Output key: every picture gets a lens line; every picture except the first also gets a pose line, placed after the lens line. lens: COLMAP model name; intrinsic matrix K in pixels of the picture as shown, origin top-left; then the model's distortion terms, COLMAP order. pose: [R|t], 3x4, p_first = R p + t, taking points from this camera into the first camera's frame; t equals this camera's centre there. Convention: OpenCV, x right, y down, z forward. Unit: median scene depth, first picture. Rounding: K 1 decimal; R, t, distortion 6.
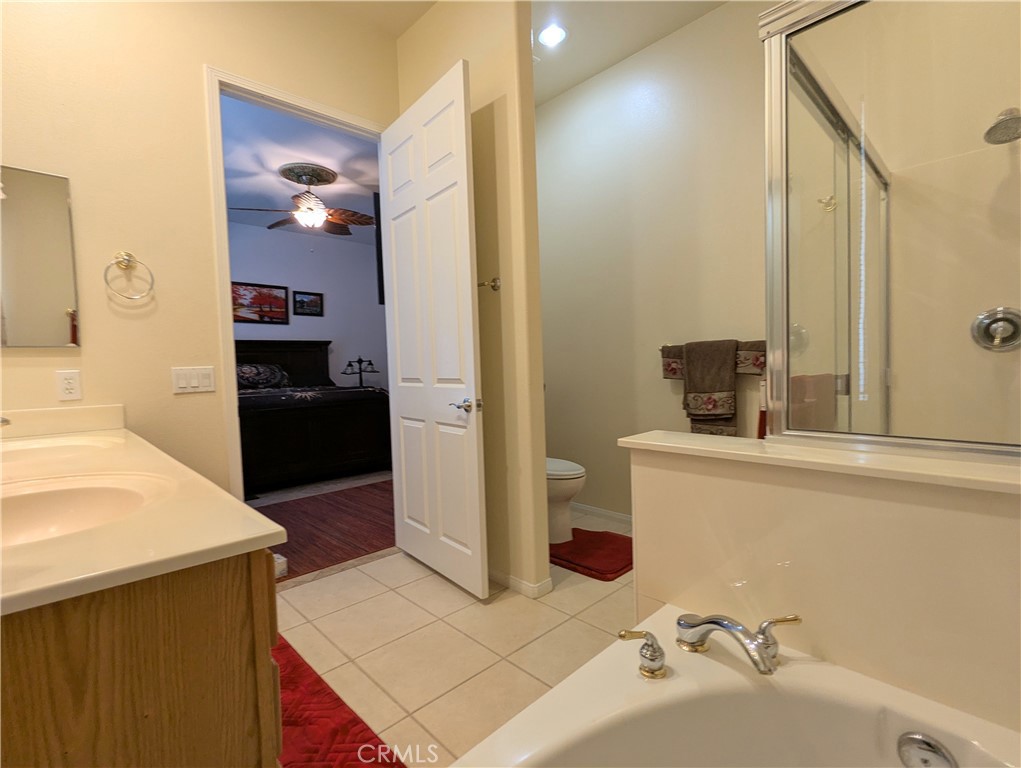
lens RADIAL K [[485.4, 0, 507.9], [0, 485.4, 386.6], [0, 0, 1]] dist [-0.000427, -0.000502]
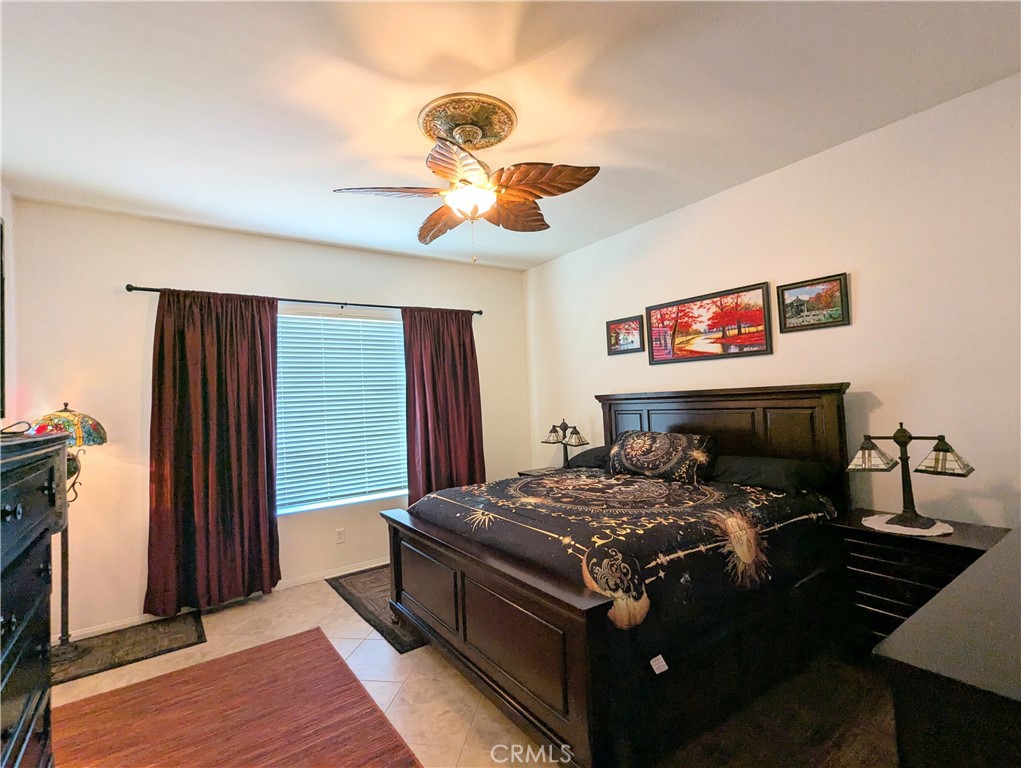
lens RADIAL K [[485.4, 0, 507.1], [0, 485.4, 383.8], [0, 0, 1]] dist [-0.000427, -0.000502]
pose [[-0.136052, 0.002436, -0.990699, 0.098023], [0.006779, 0.999976, 0.001528, -0.100411], [0.990678, -0.006508, -0.136065, 0.803609]]
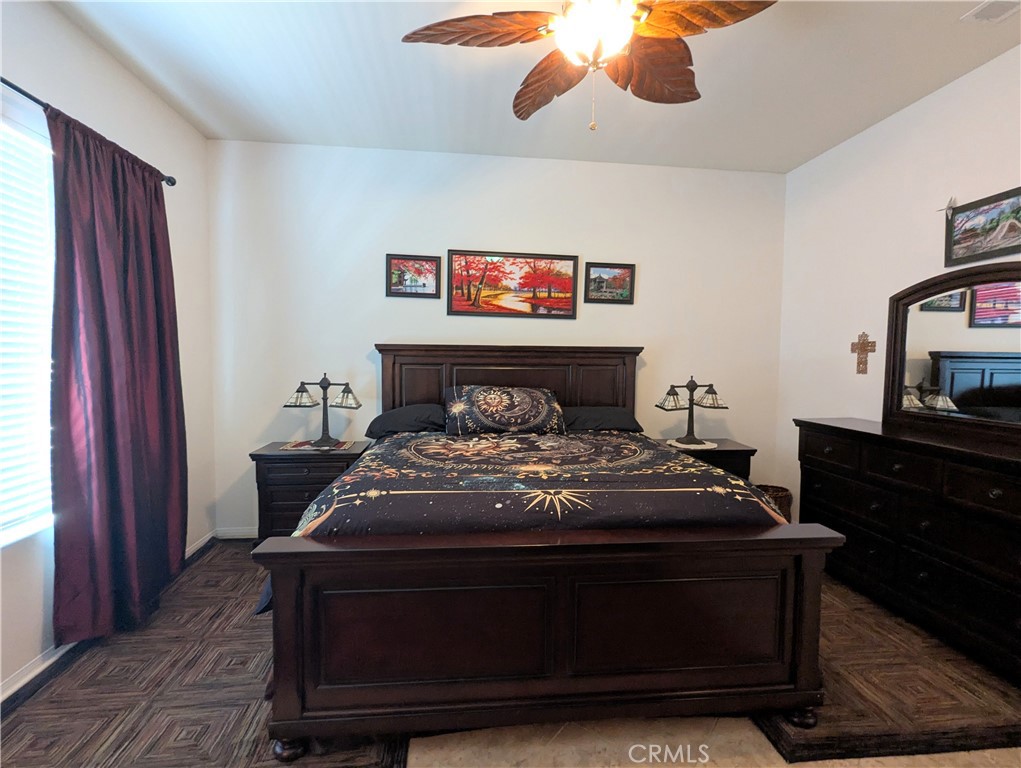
lens RADIAL K [[485.4, 0, 511.1], [0, 485.4, 389.0], [0, 0, 1]] dist [-0.000427, -0.000502]
pose [[0.801728, 0.075512, -0.592899, -0.155070], [-0.061588, 0.997144, 0.043717, -0.063979], [0.594507, 0.001467, 0.804089, 0.476654]]
